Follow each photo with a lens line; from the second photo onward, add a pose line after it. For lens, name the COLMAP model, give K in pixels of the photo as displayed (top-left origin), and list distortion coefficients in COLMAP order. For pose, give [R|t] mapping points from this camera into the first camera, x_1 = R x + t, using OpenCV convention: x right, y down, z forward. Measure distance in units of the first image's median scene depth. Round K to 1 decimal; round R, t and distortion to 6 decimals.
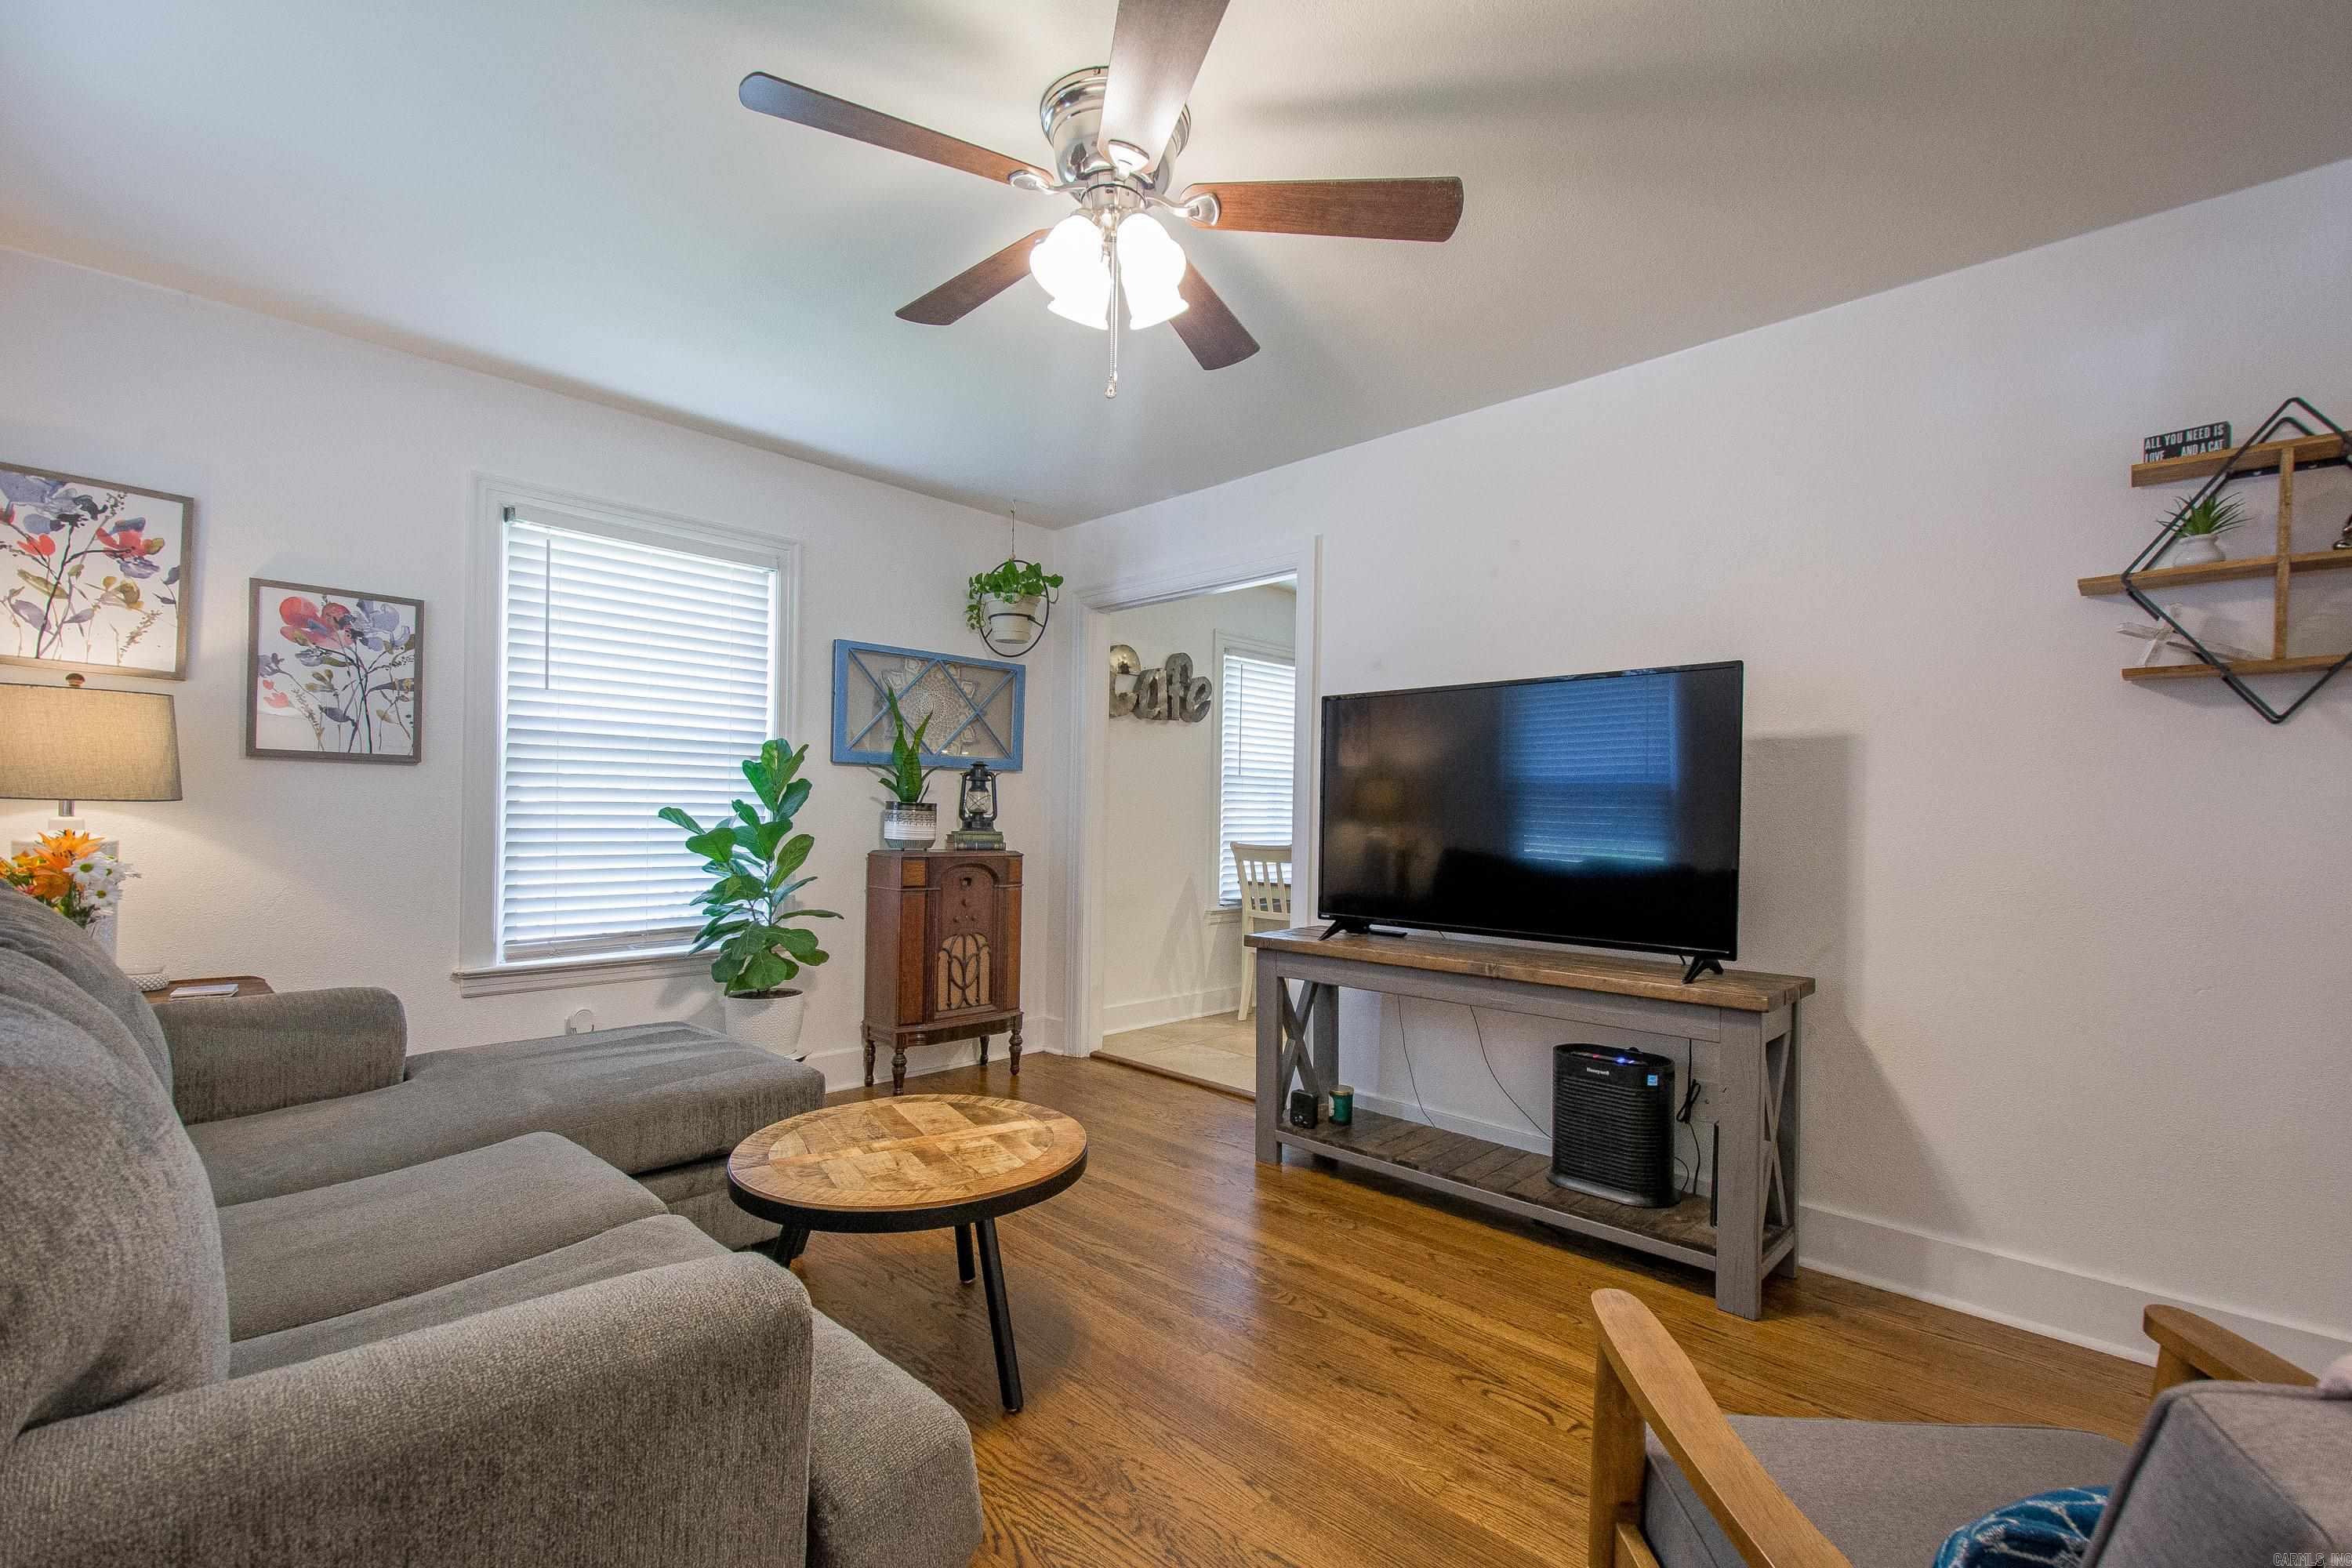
lens RADIAL K [[1023.0, 0, 1199.5], [0, 1023.0, 815.0], [0, 0, 1]] dist [0.001207, -0.001000]
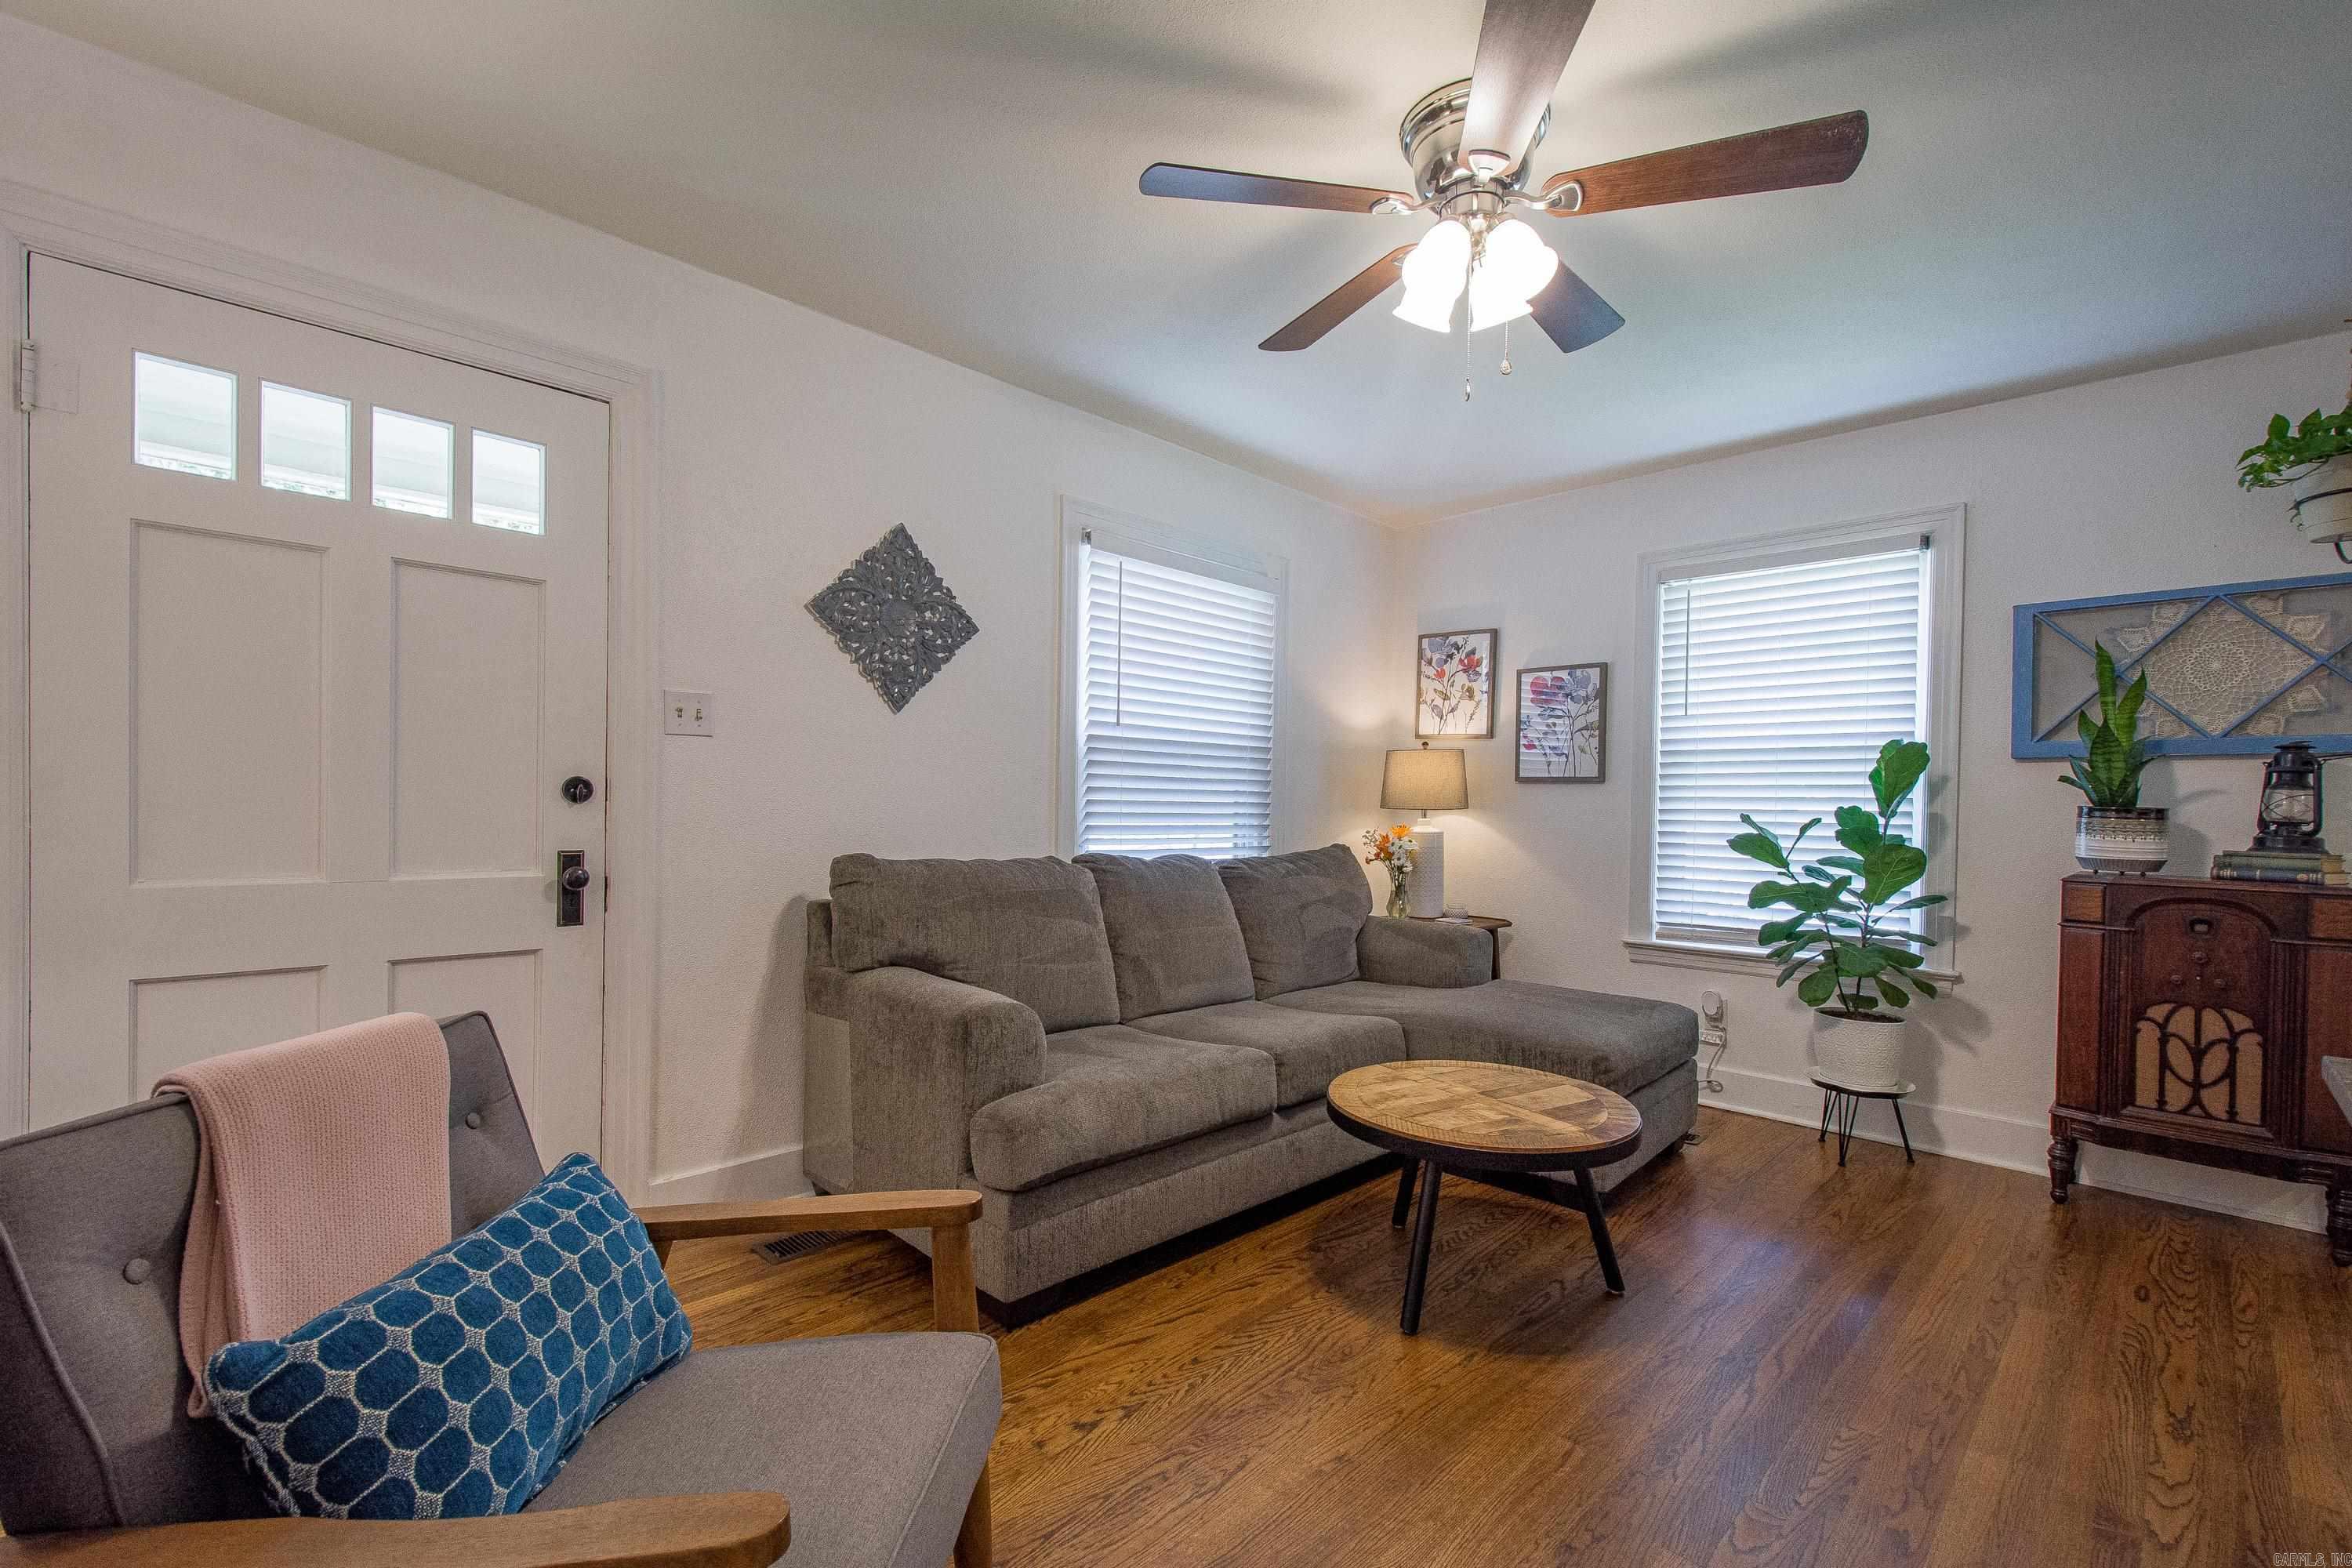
lens RADIAL K [[1023.0, 0, 1199.5], [0, 1023.0, 815.0], [0, 0, 1]] dist [0.001207, -0.001000]
pose [[-0.013000, -0.007169, -0.999890, 0.637837], [-0.016777, 0.999835, -0.006950, 0.012299], [0.999775, 0.016685, -0.013119, 0.512698]]
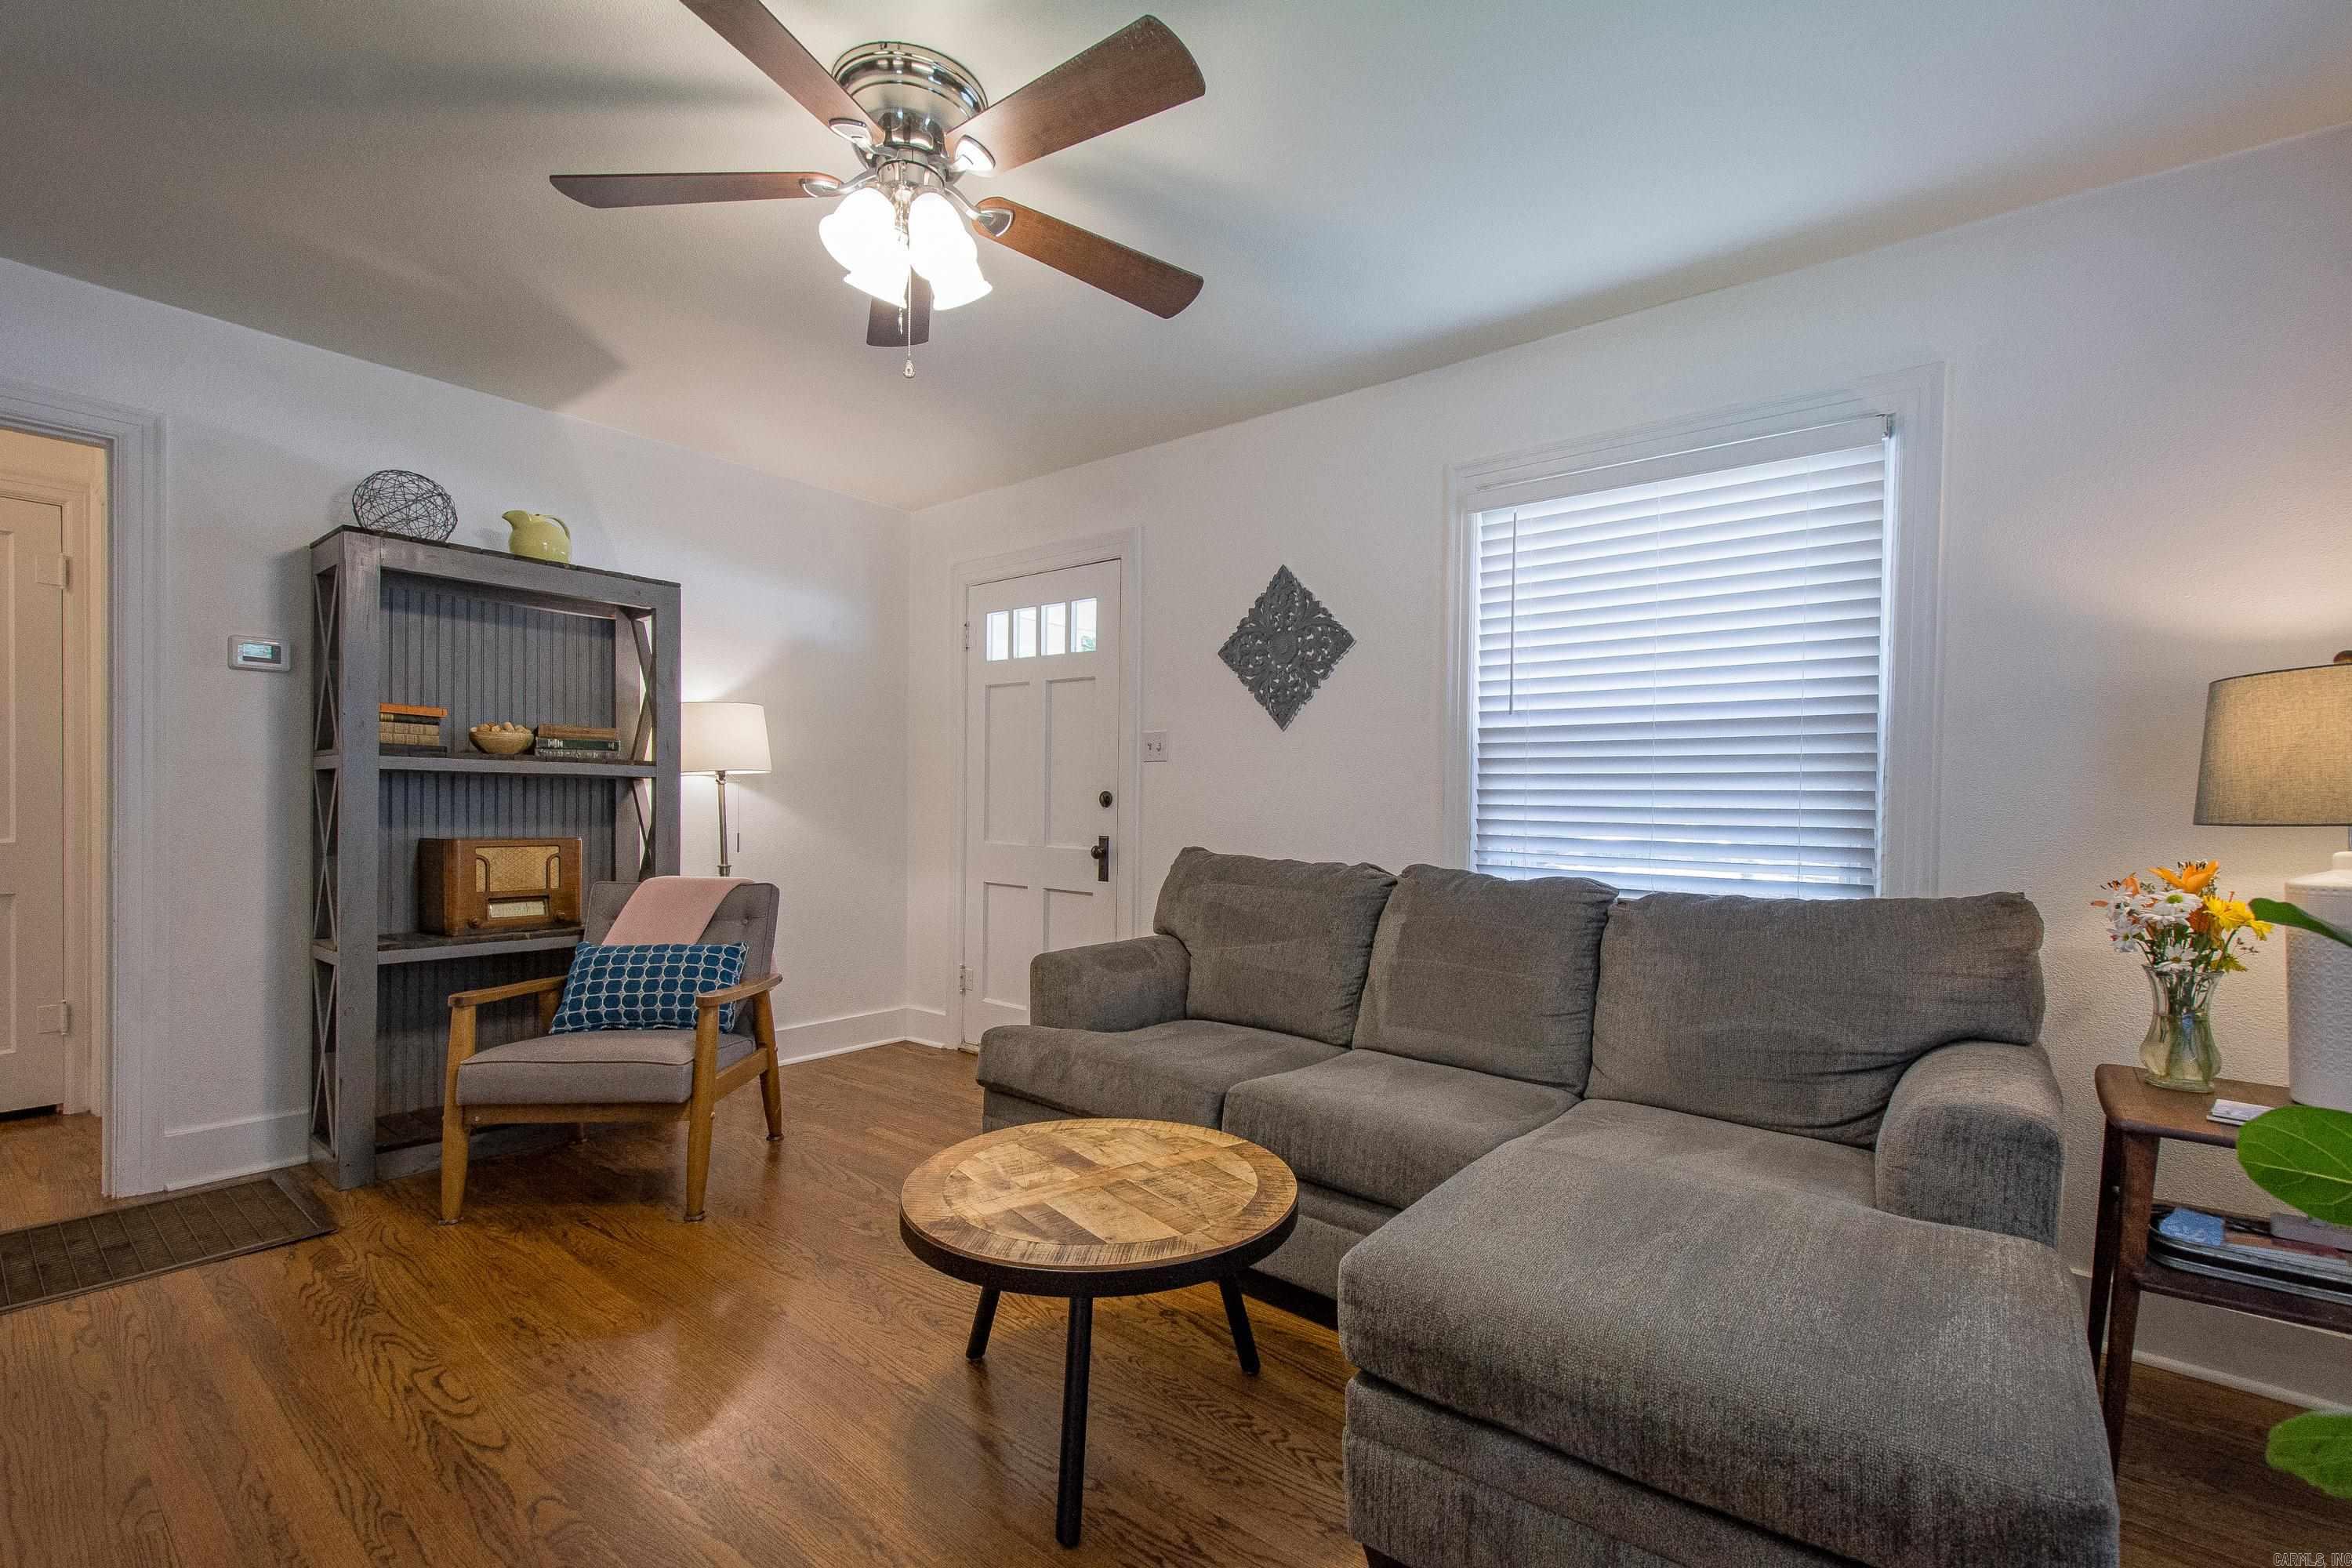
lens RADIAL K [[1023.0, 0, 1199.5], [0, 1023.0, 815.0], [0, 0, 1]] dist [0.001207, -0.001000]
pose [[-0.995748, -0.032914, -0.086040, -0.200413], [-0.033932, 0.999370, 0.010395, -0.002684], [0.085644, 0.013270, -0.996237, 1.374764]]
